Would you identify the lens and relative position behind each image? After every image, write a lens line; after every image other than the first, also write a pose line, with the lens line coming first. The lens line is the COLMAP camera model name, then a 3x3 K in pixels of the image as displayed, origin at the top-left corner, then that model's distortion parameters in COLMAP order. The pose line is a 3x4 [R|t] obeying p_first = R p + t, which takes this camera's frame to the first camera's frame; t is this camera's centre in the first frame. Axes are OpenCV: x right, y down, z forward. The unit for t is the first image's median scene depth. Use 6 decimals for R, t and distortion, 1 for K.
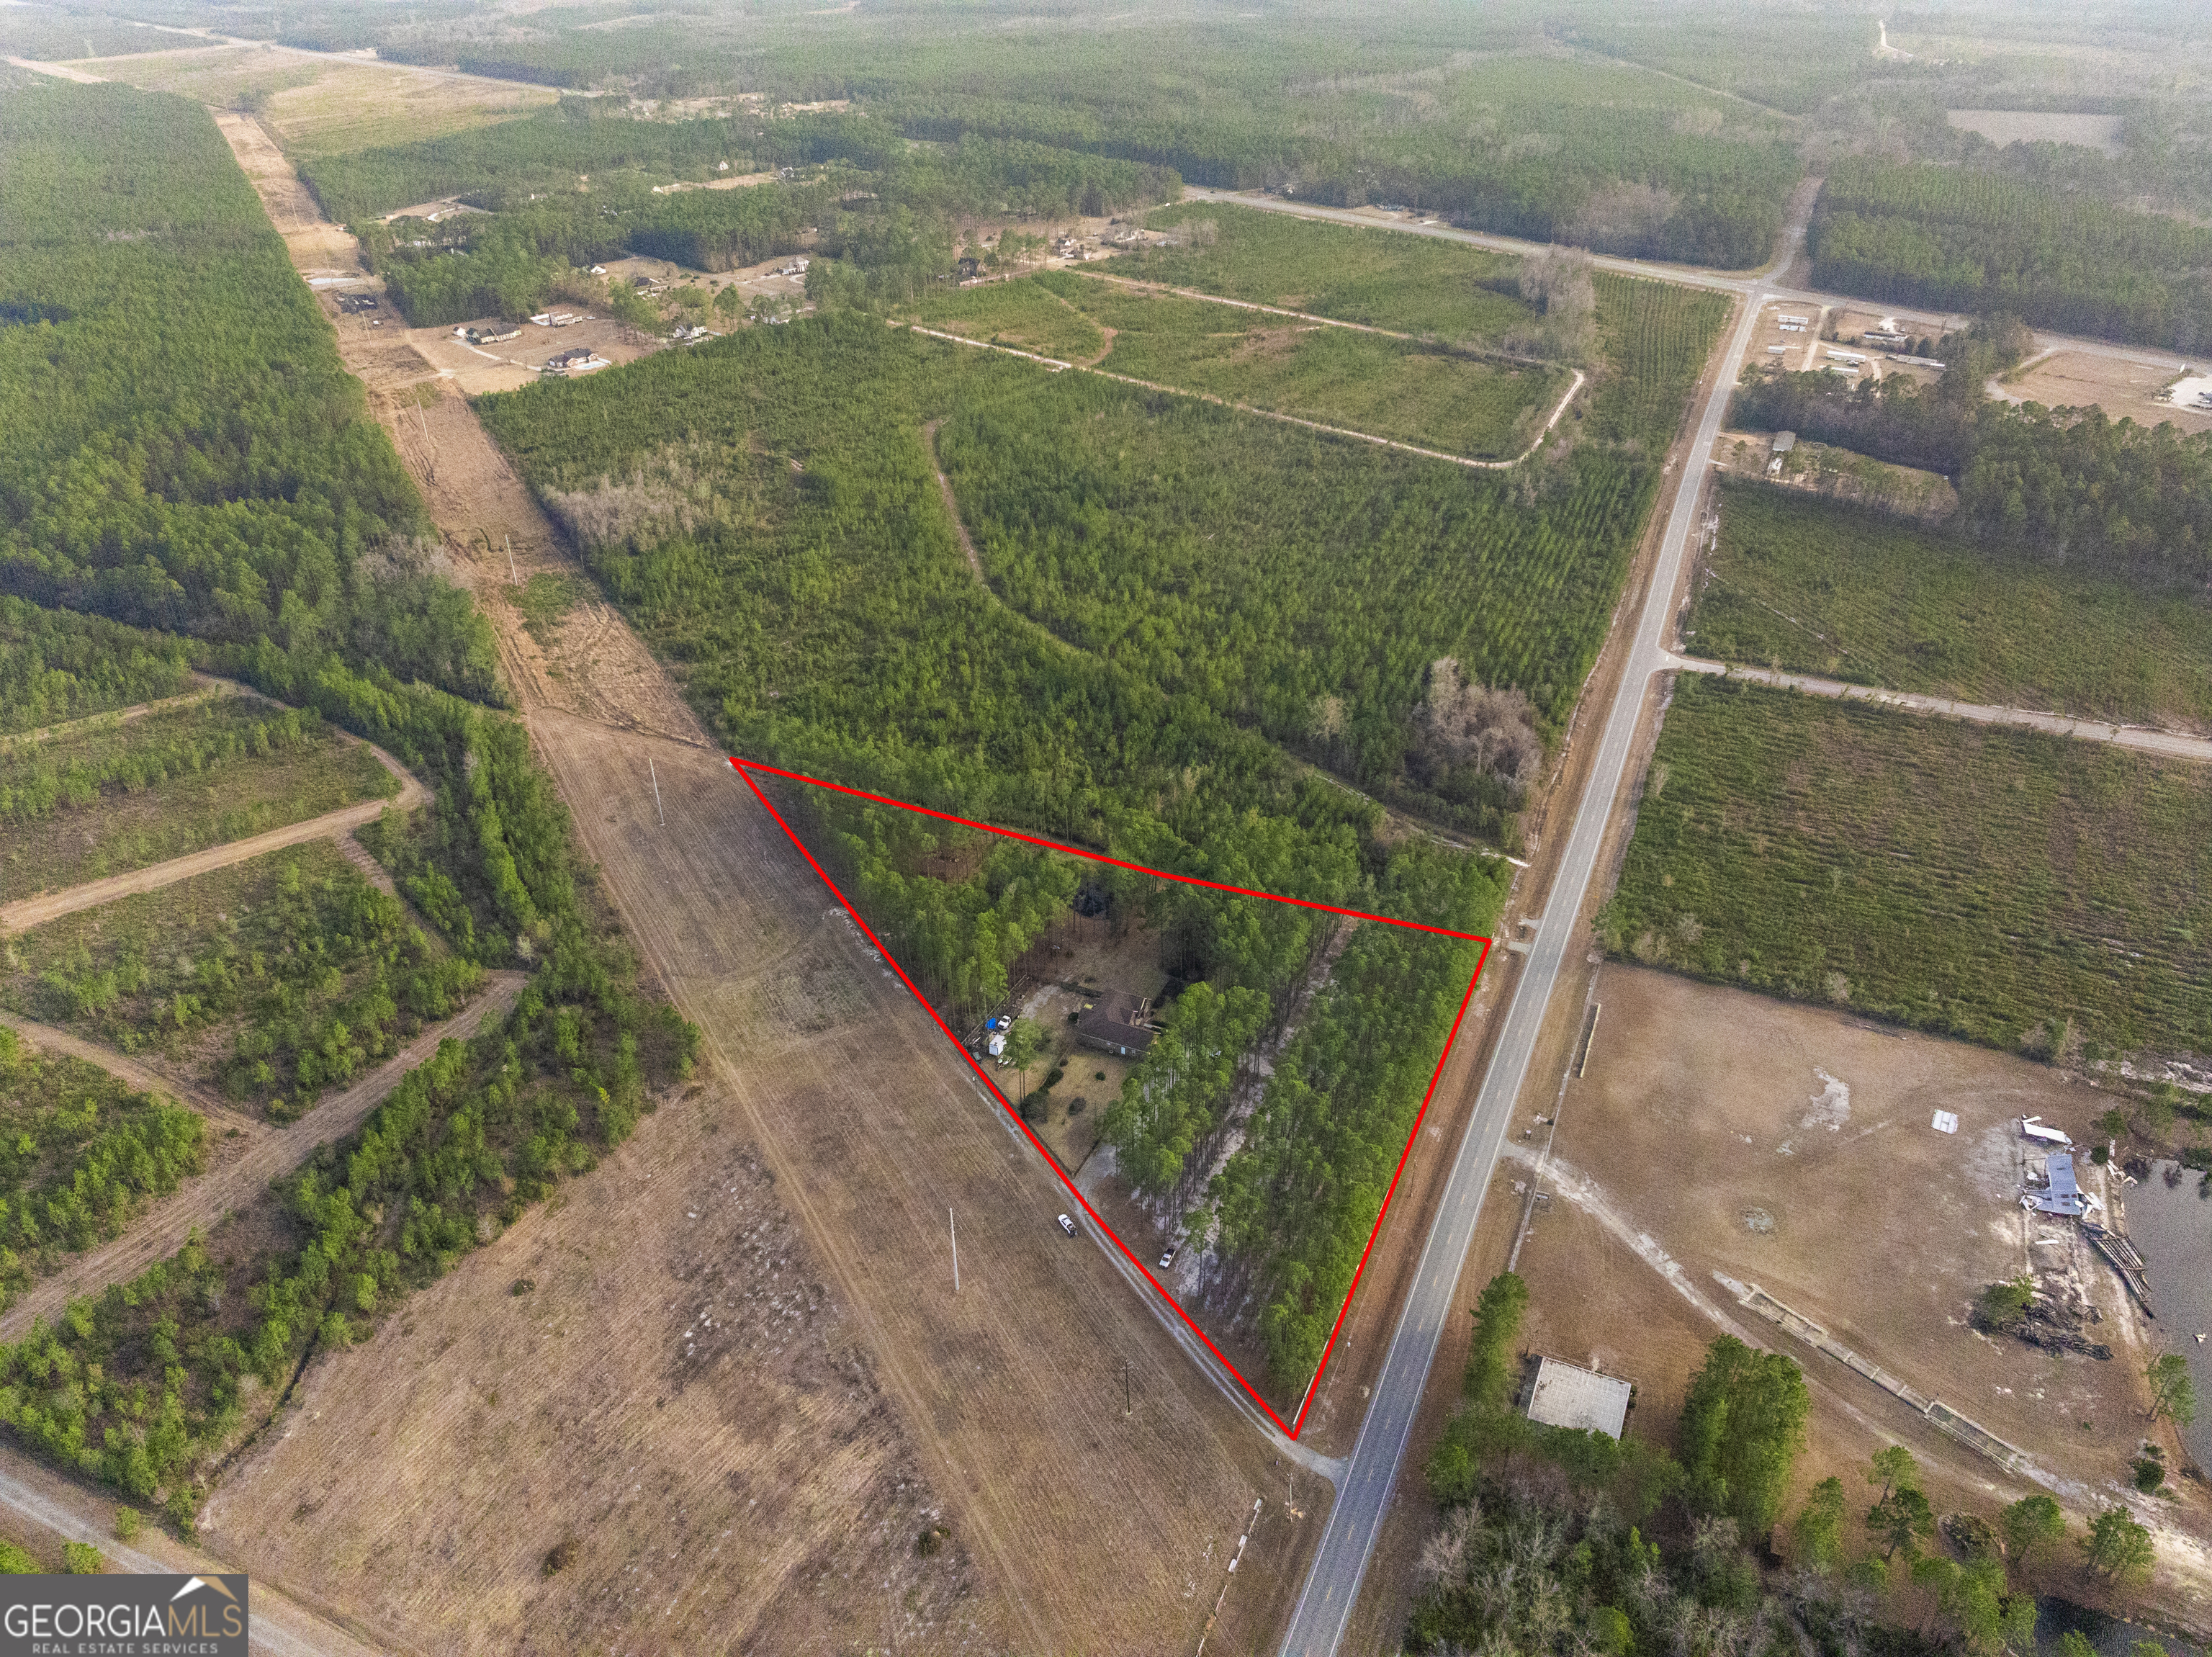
lens RADIAL K [[1550.3, 0, 1108.3], [0, 1550.3, 822.7], [0, 0, 1]] dist [-0.040977, 0.006293]
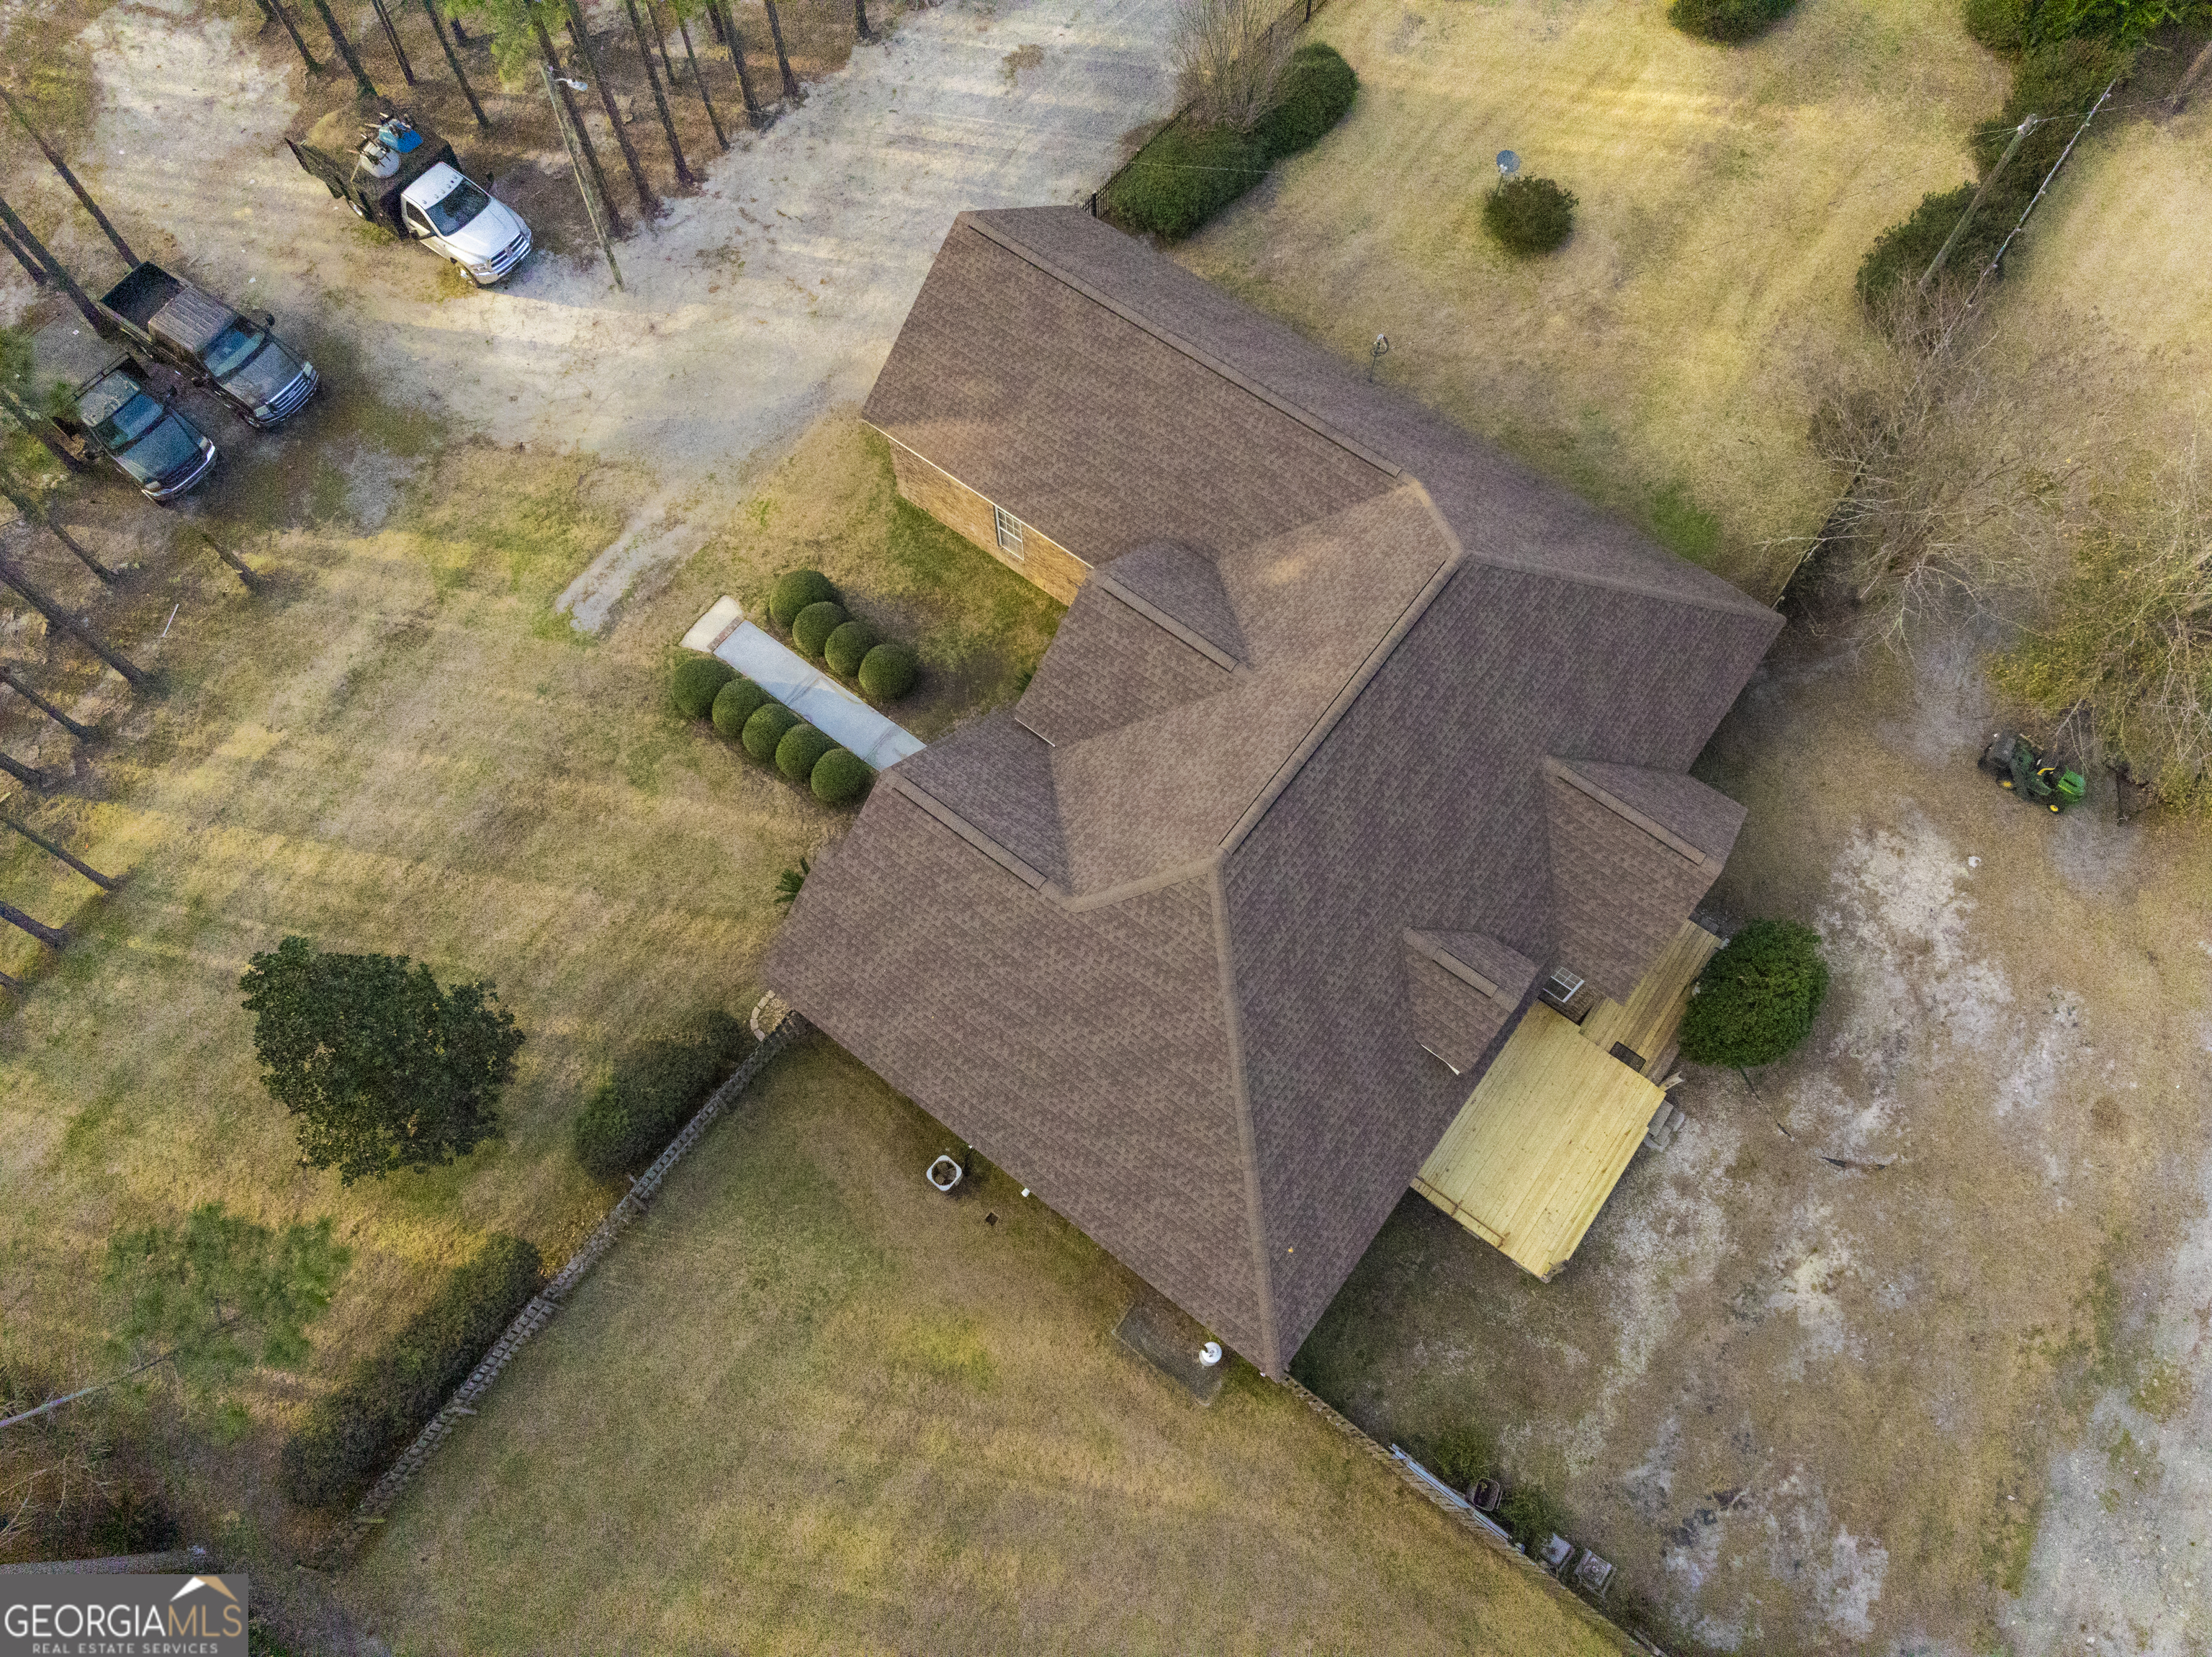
lens RADIAL K [[1550.3, 0, 1116.6], [0, 1550.3, 814.9], [0, 0, 1]] dist [-0.040977, 0.006293]
pose [[-0.976338, -0.193244, 0.097059, 0.004646], [0.122673, -0.125310, 0.984504, 0.040122], [-0.178088, 0.973116, 0.146050, 0.950582]]
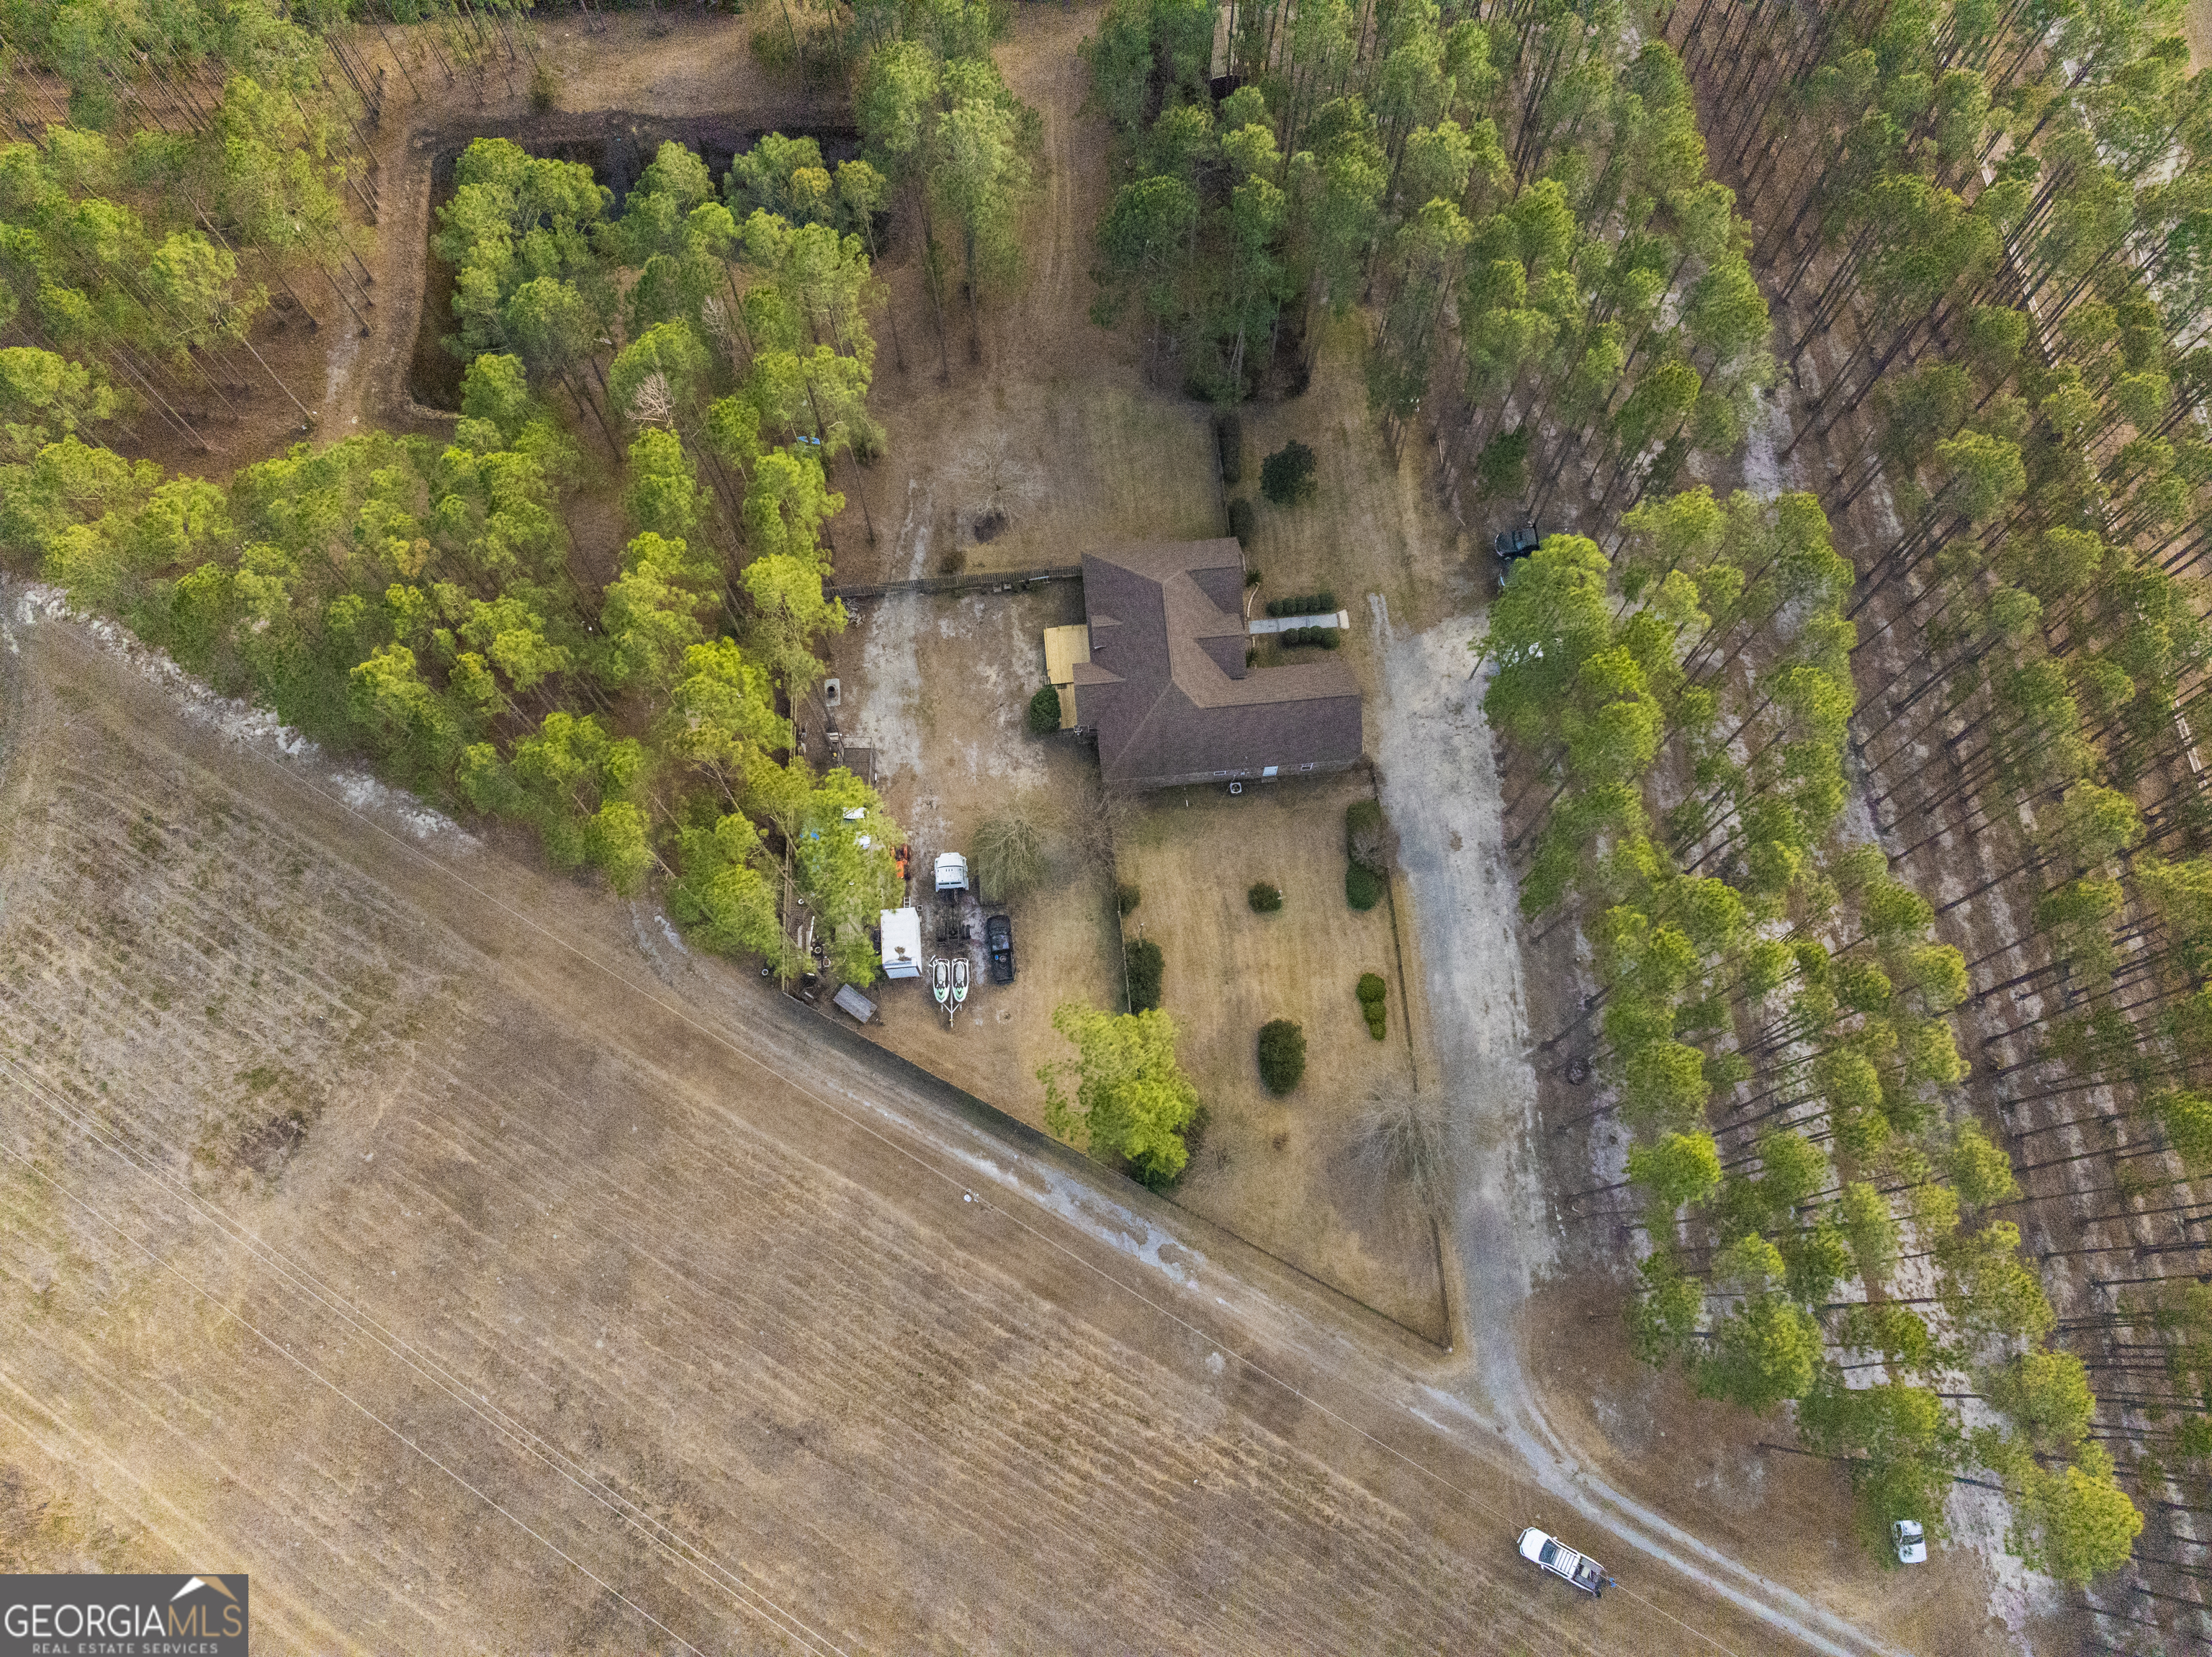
lens RADIAL K [[1550.3, 0, 1093.0], [0, 1550.3, 824.7], [0, 0, 1]] dist [-0.040977, 0.006293]
pose [[0.870062, -0.466081, 0.160504, -0.072056], [0.261161, 0.711992, 0.651815, -0.054271], [-0.418076, -0.525202, 0.741199, 0.729404]]
